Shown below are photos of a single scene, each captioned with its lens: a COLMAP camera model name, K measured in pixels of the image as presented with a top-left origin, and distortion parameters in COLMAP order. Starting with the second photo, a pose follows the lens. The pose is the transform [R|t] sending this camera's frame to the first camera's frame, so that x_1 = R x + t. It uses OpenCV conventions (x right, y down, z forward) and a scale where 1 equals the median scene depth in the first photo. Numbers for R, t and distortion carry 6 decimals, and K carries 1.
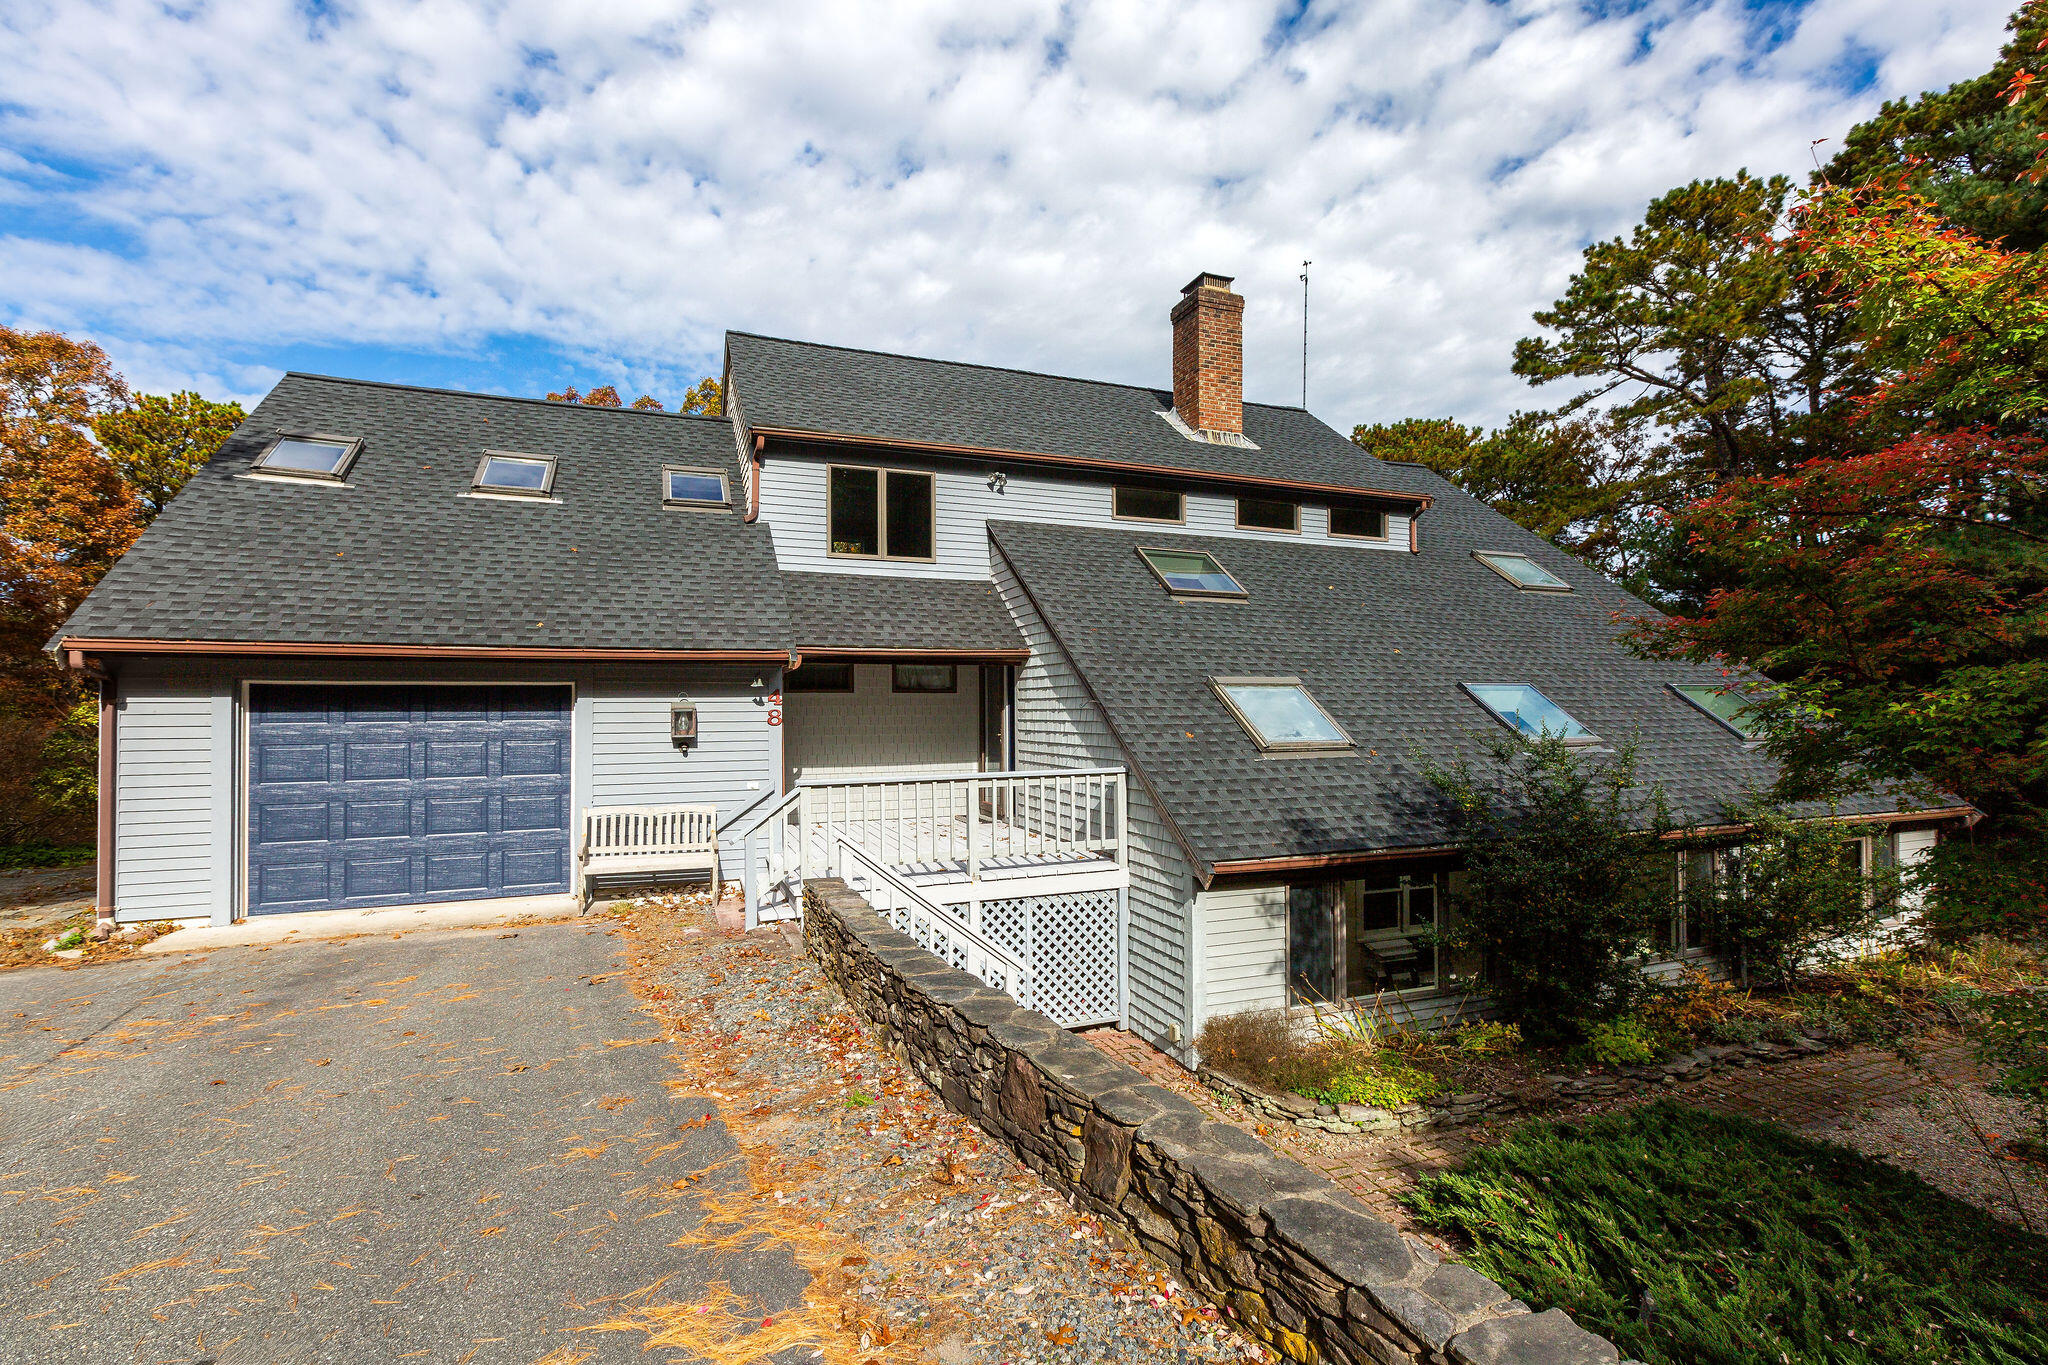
lens RADIAL K [[924.6, 0, 1018.9], [0, 924.6, 690.9], [0, 0, 1]] dist [0.001565, -0.000402]
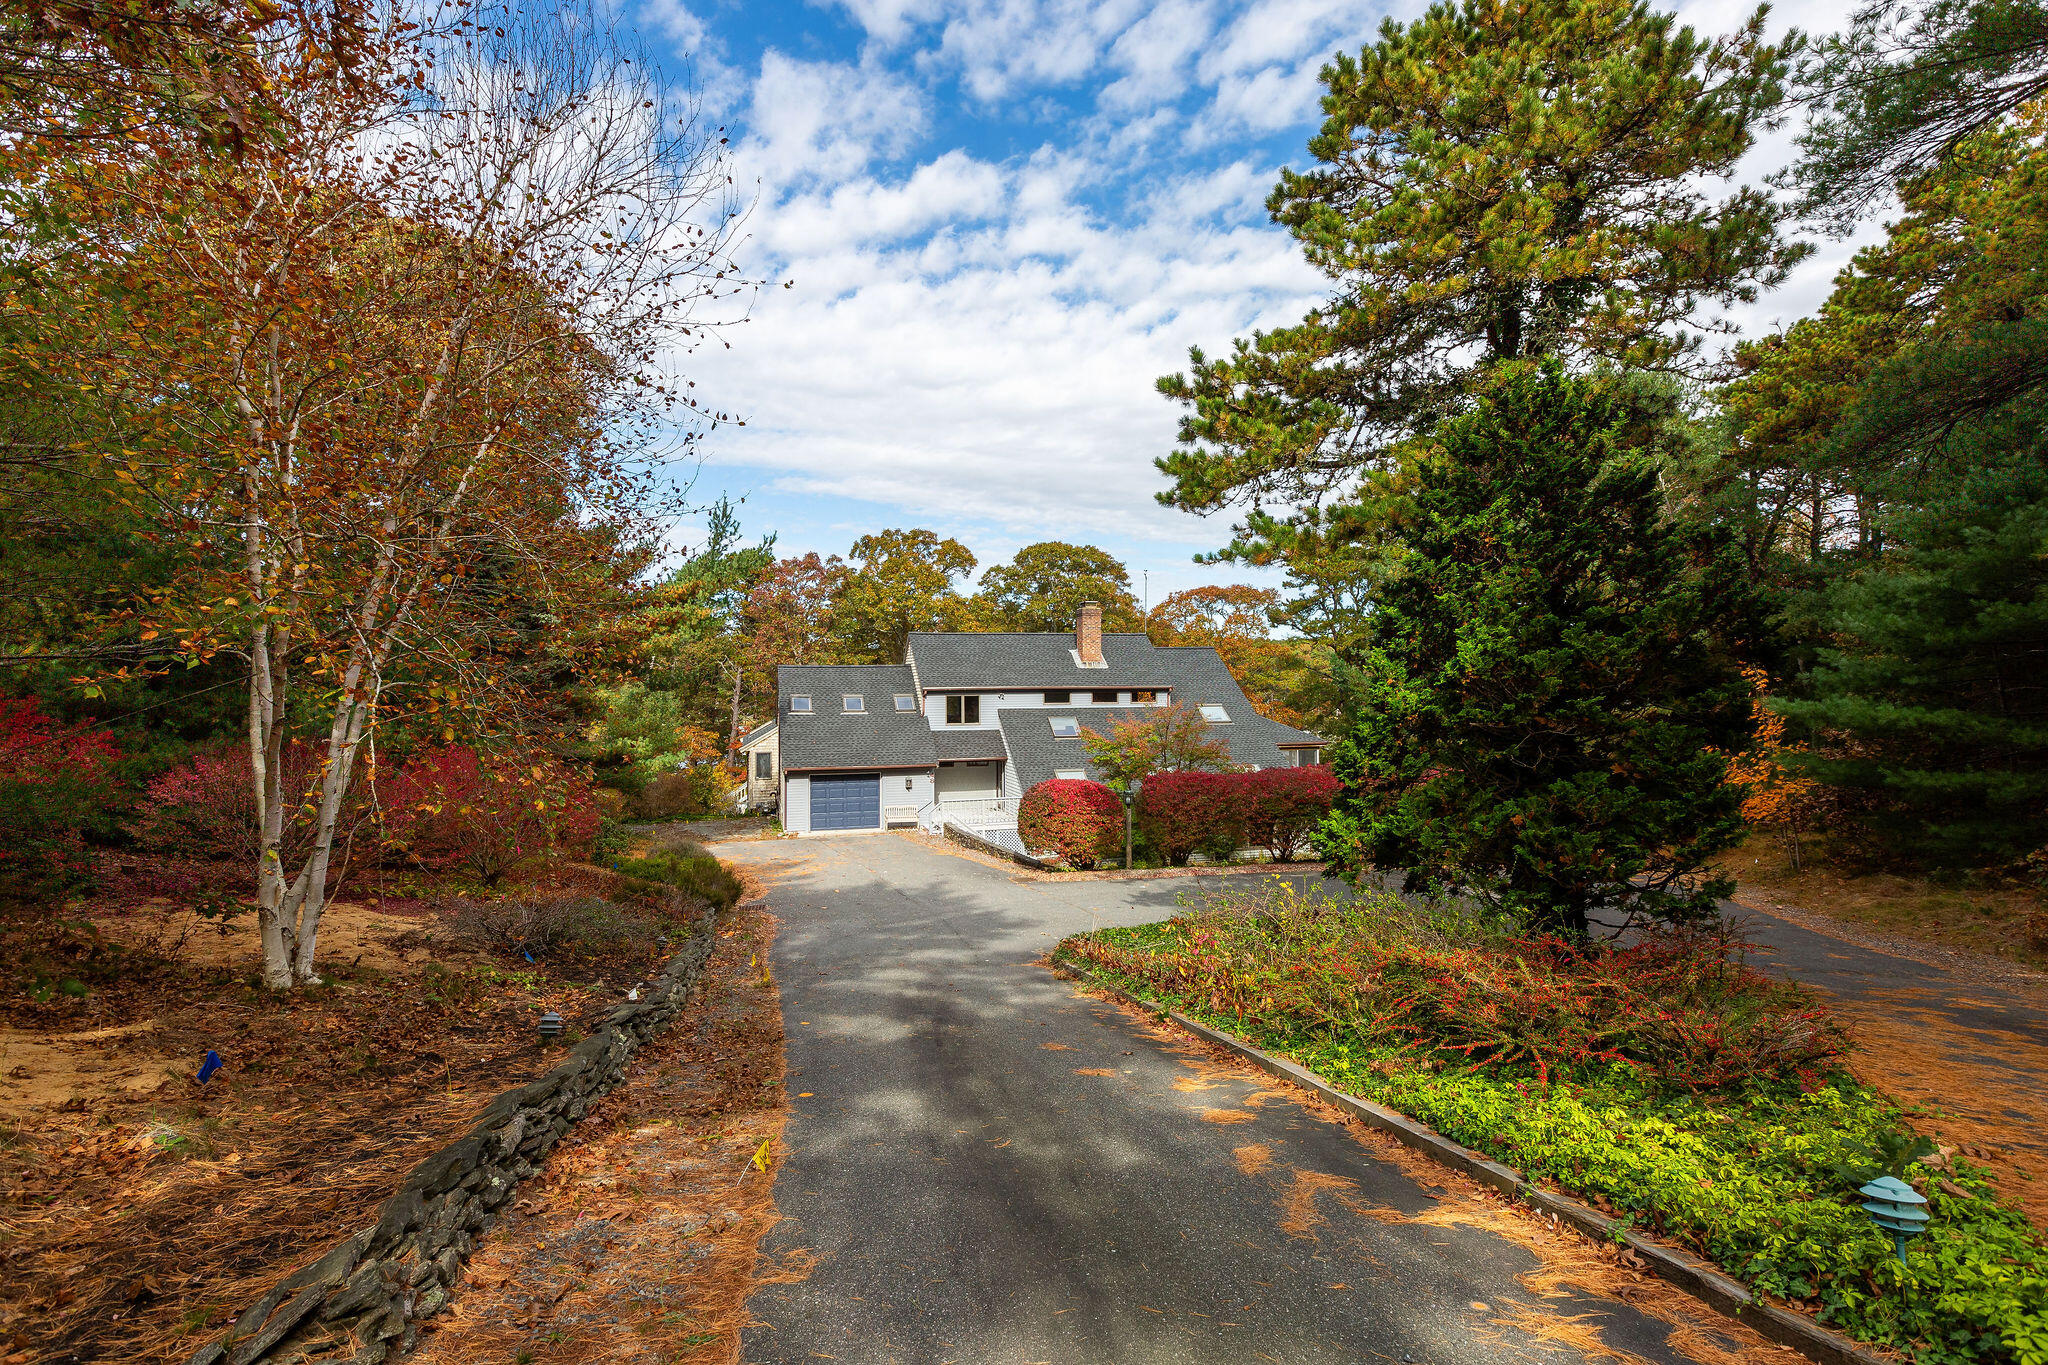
lens RADIAL K [[1000.0, 0, 1024.0], [0, 1000.0, 682.5], [0, 0, 1]] dist [0.000330, 0.000000]
pose [[0.993803, -0.002828, -0.111115, 0.408500], [0.004607, 0.999865, 0.015756, -0.321713], [0.111056, -0.016171, 0.993683, -2.199594]]
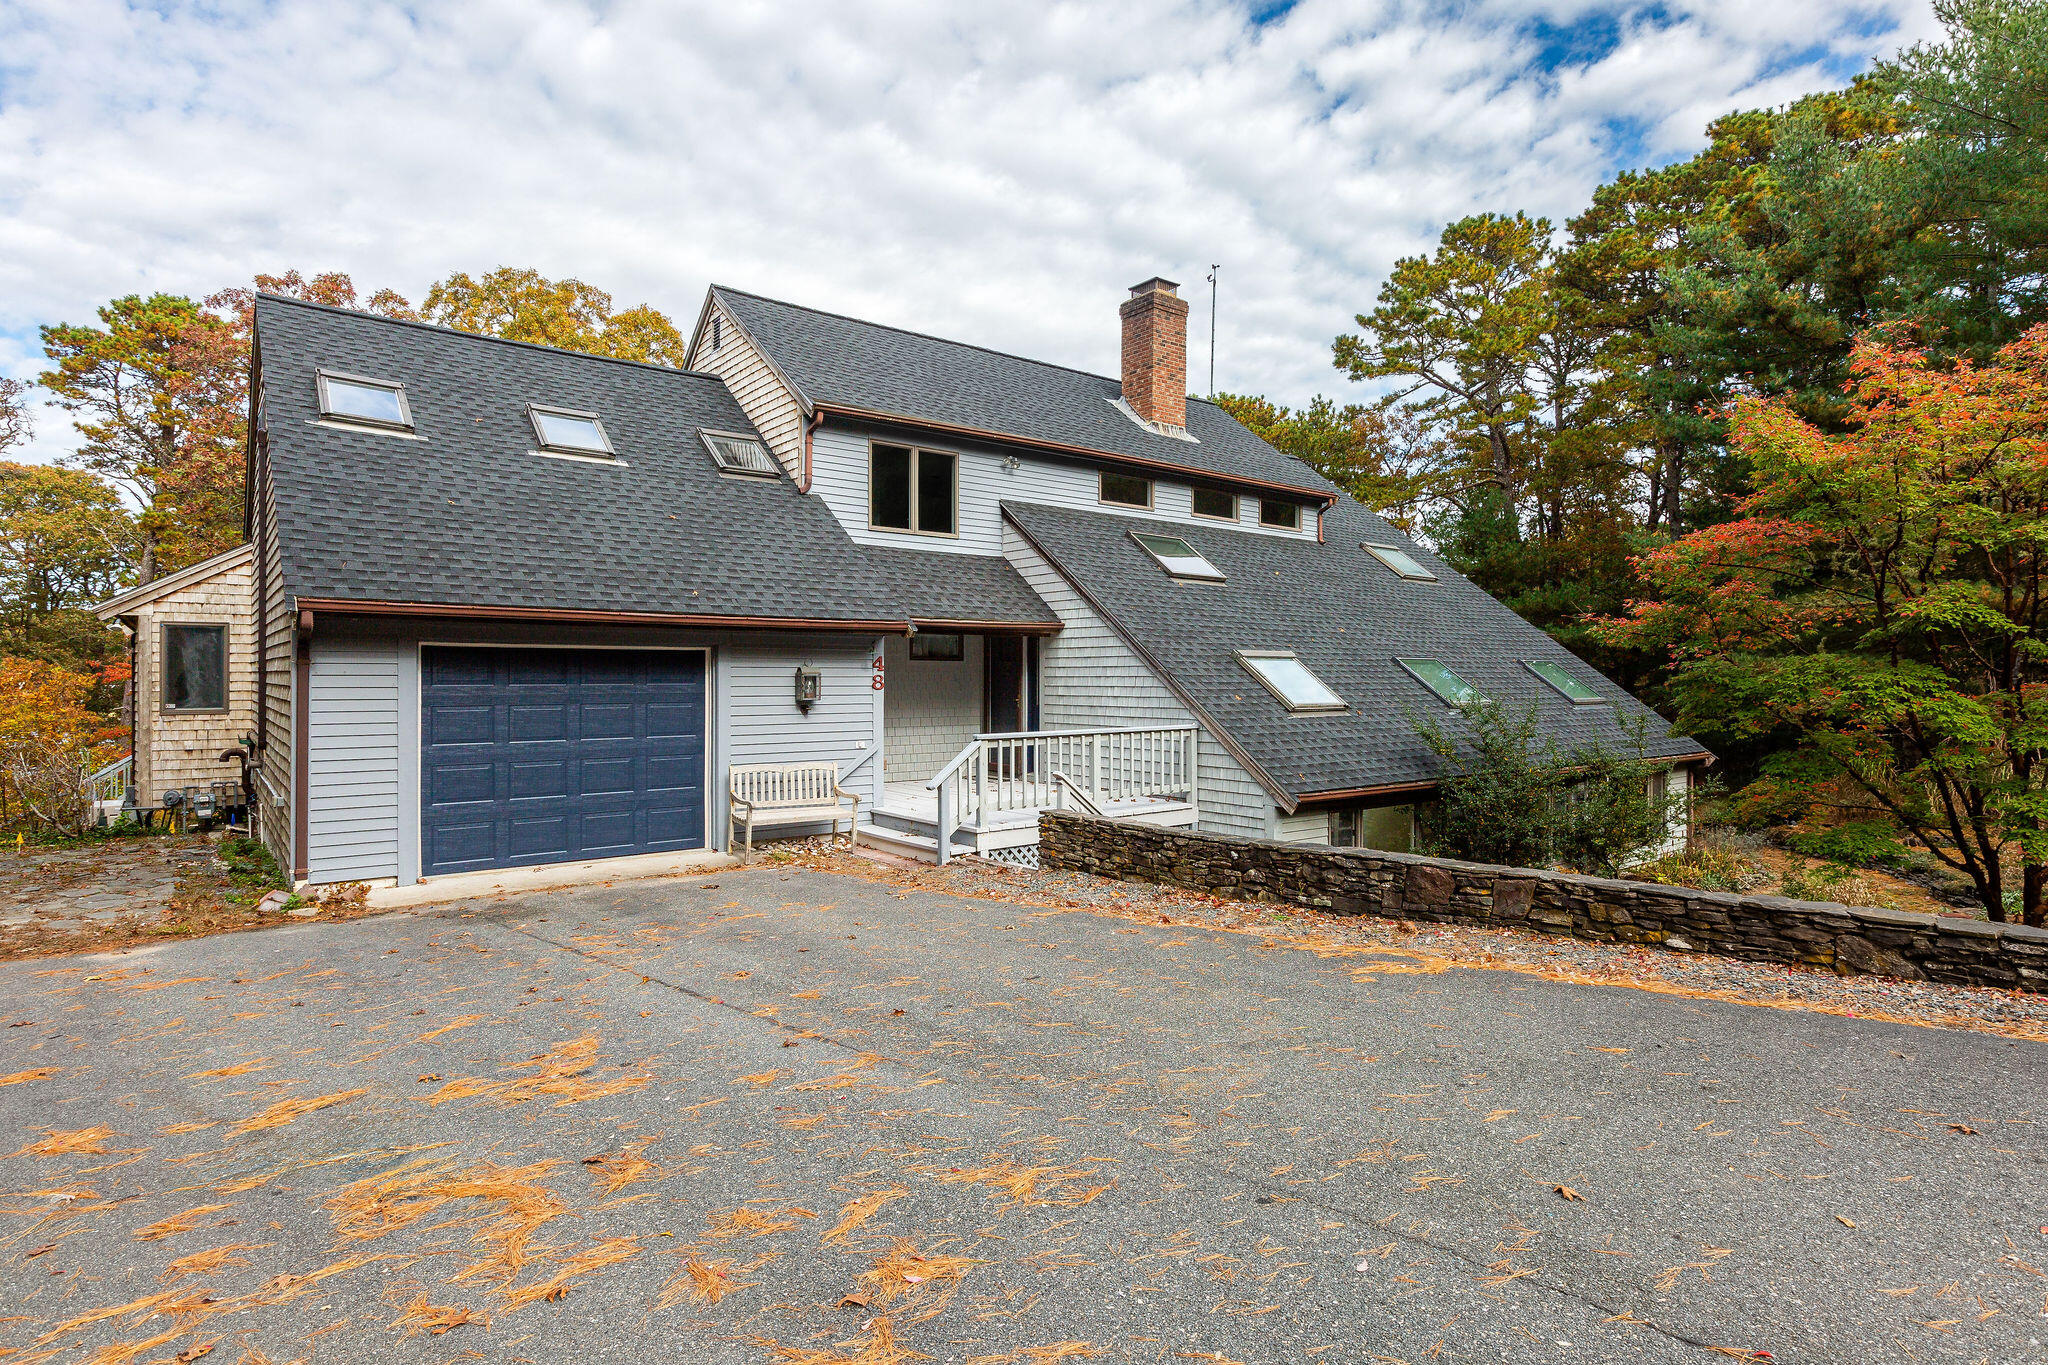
lens RADIAL K [[1065.3, 0, 1047.9], [0, 1065.3, 673.8], [0, 0, 1]] dist [-0.001637, 0.000002]
pose [[0.955065, 0.007235, 0.296308, -0.348352], [-0.011276, 0.999865, 0.011932, 0.001404], [-0.296181, -0.014737, 0.955018, -0.199572]]
